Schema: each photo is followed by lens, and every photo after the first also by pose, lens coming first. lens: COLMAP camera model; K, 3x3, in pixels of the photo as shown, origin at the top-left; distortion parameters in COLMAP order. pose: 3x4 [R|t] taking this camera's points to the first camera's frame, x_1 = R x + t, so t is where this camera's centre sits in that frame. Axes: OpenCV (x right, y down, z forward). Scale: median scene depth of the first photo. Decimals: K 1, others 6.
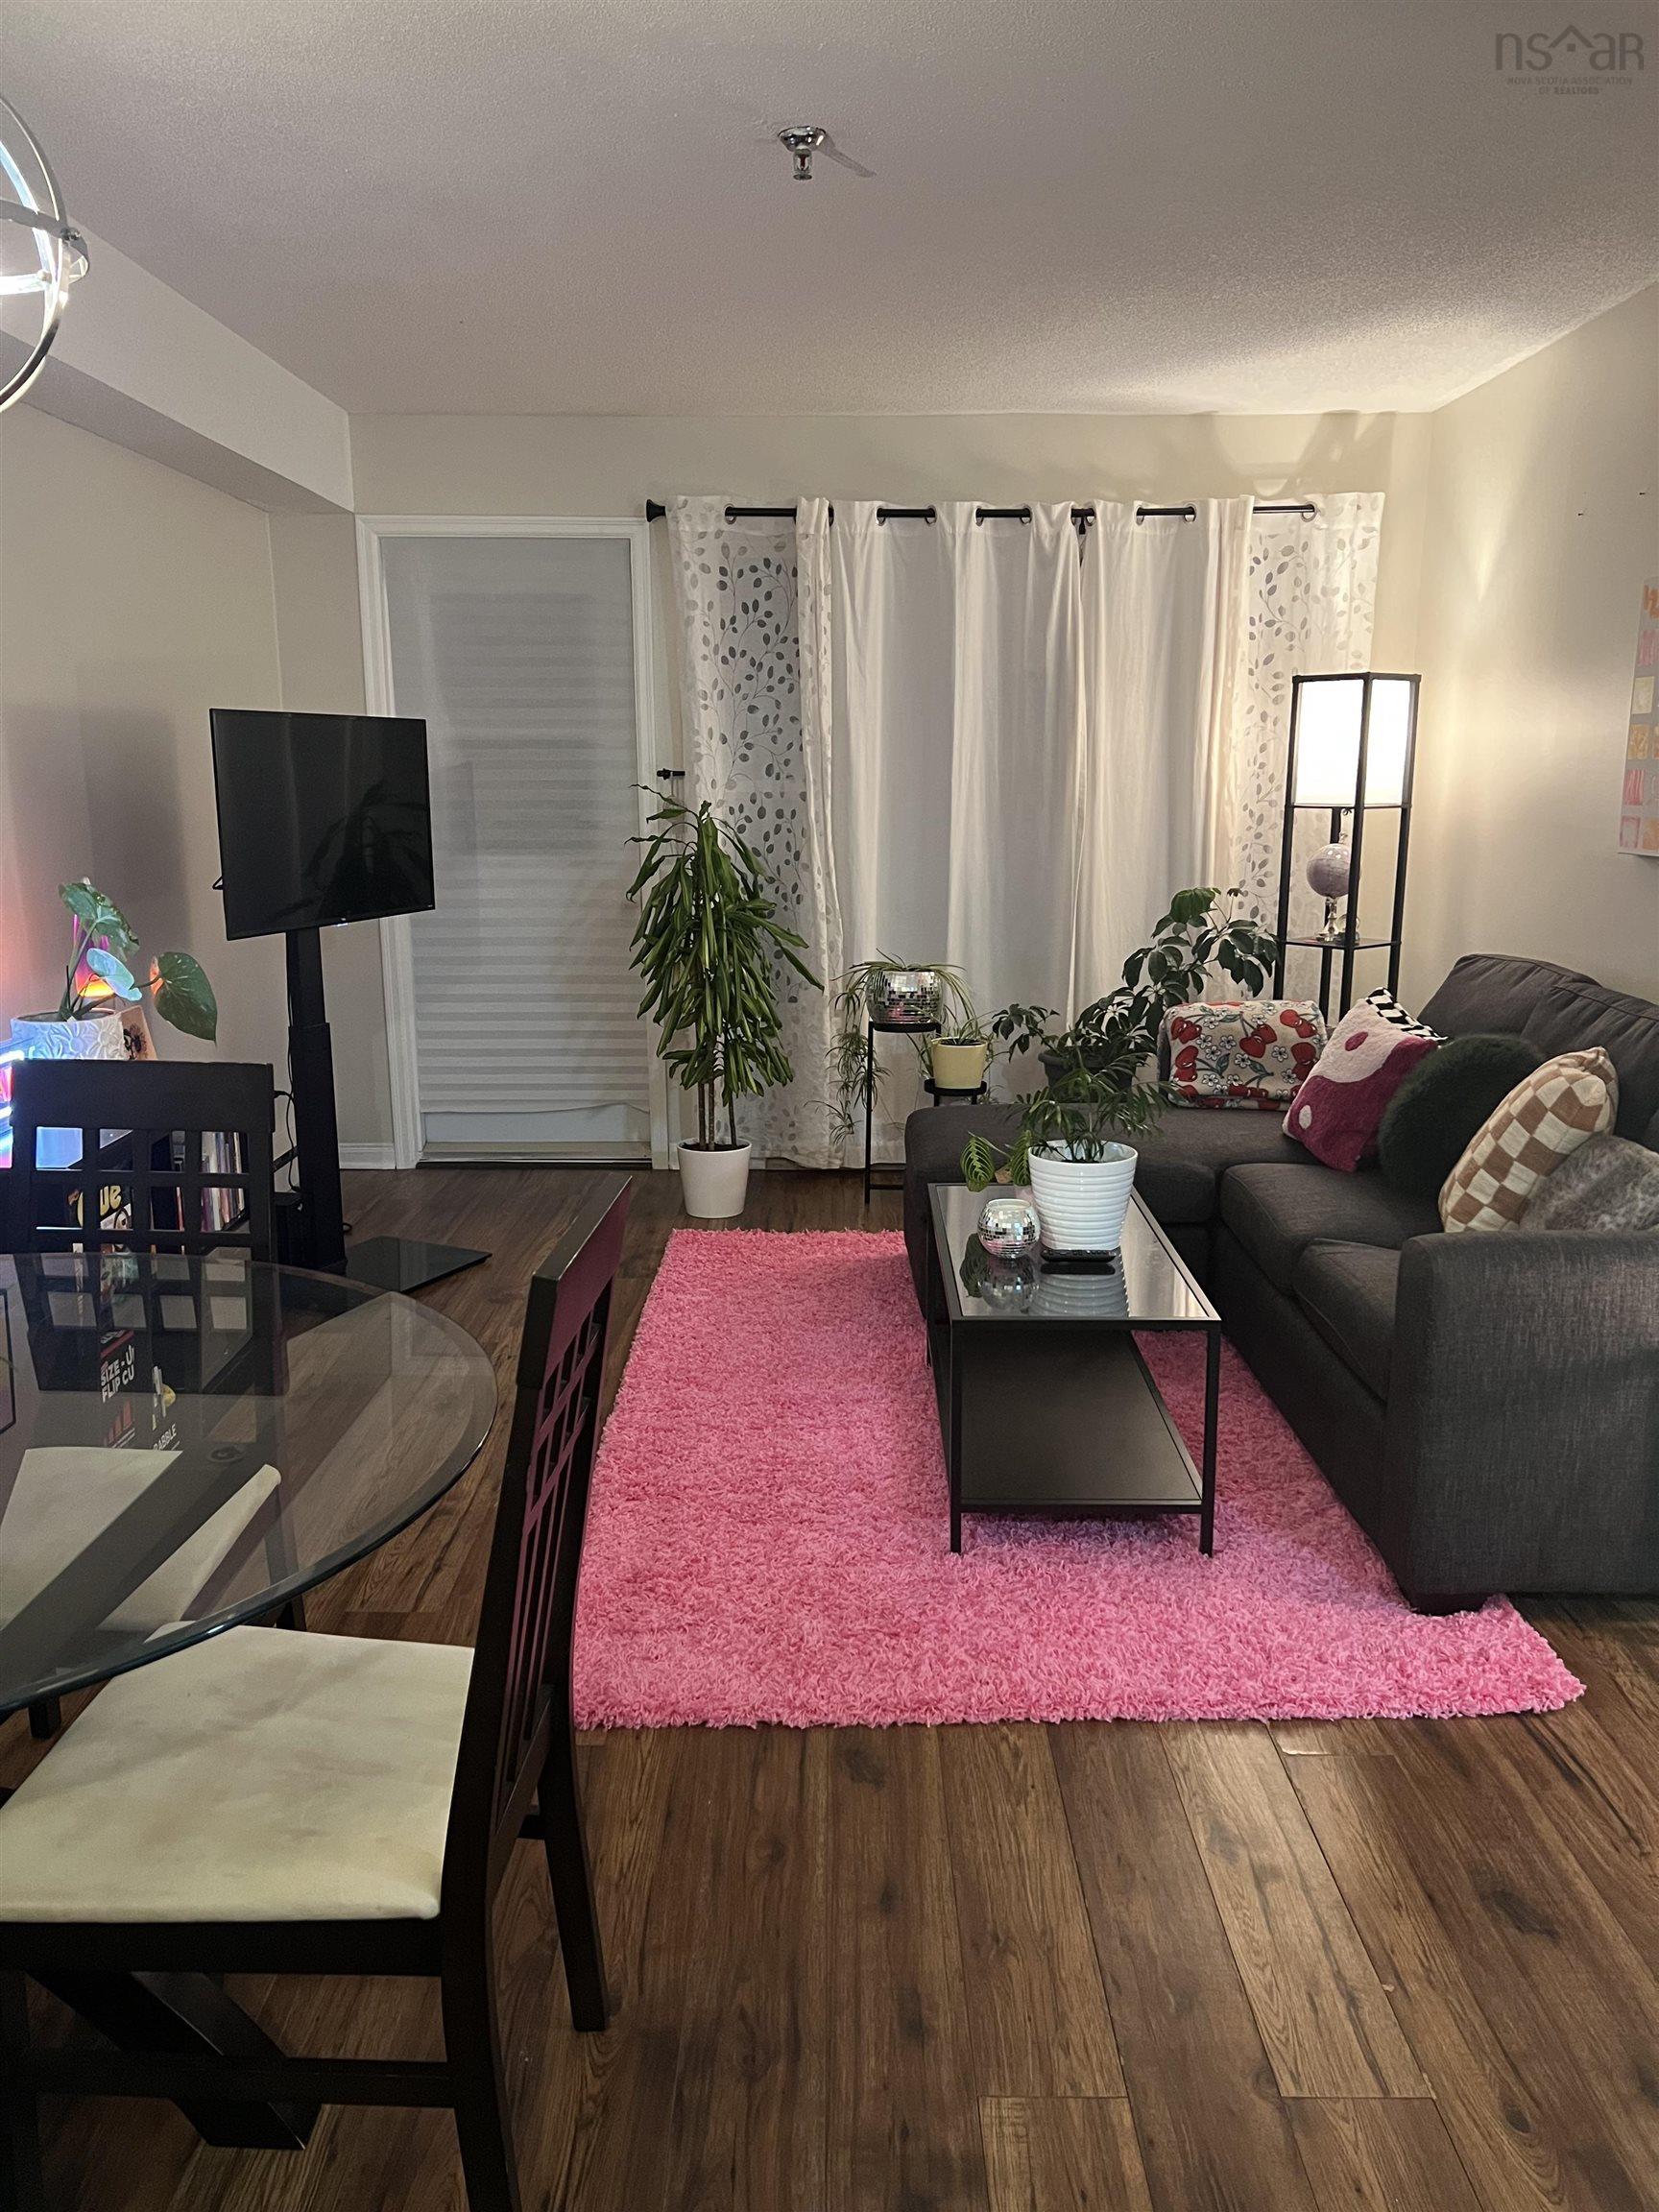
lens RADIAL K [[1658.0, 0, 830.6], [0, 1658.0, 1127.0], [0, 0, 1]] dist [0.061793, -0.079164]
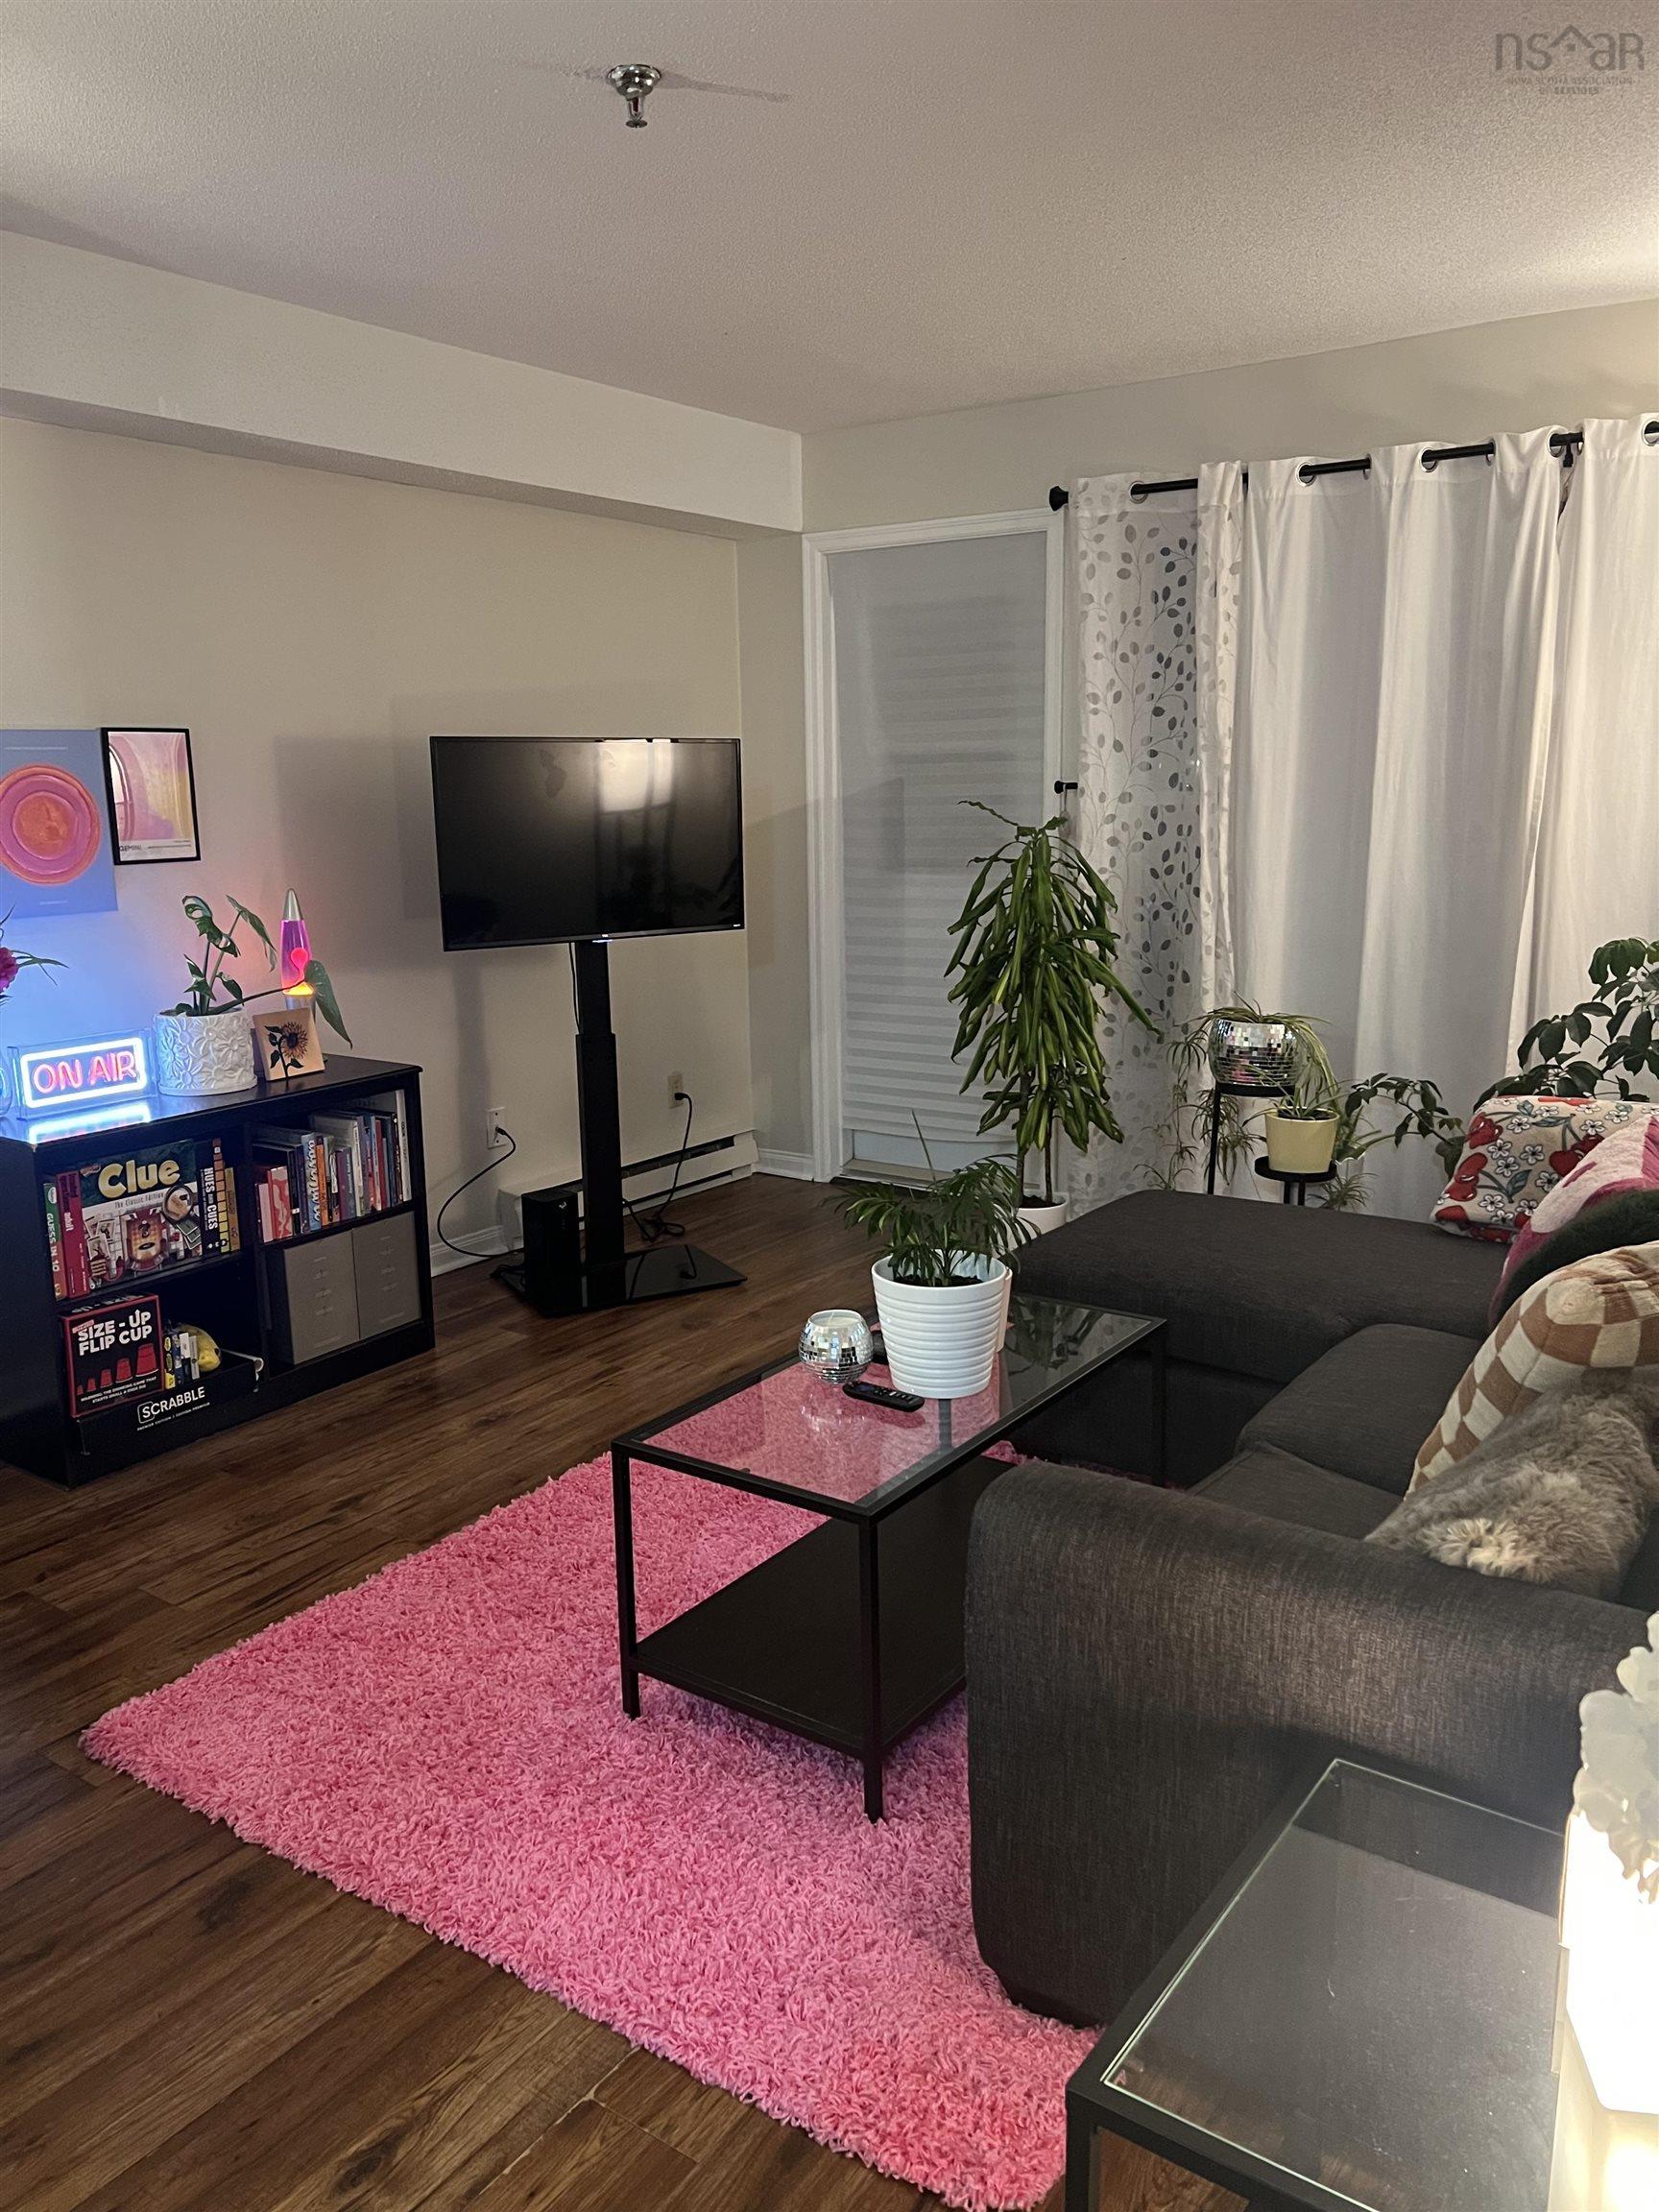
lens RADIAL K [[1658.0, 0, 806.1], [0, 1658.0, 1119.5], [0, 0, 1]] dist [0.061793, -0.079164]
pose [[0.814525, 0.106460, -0.570277, 0.334930], [-0.109641, 0.993552, 0.028878, -0.044294], [0.569674, 0.039004, 0.820945, 0.188464]]
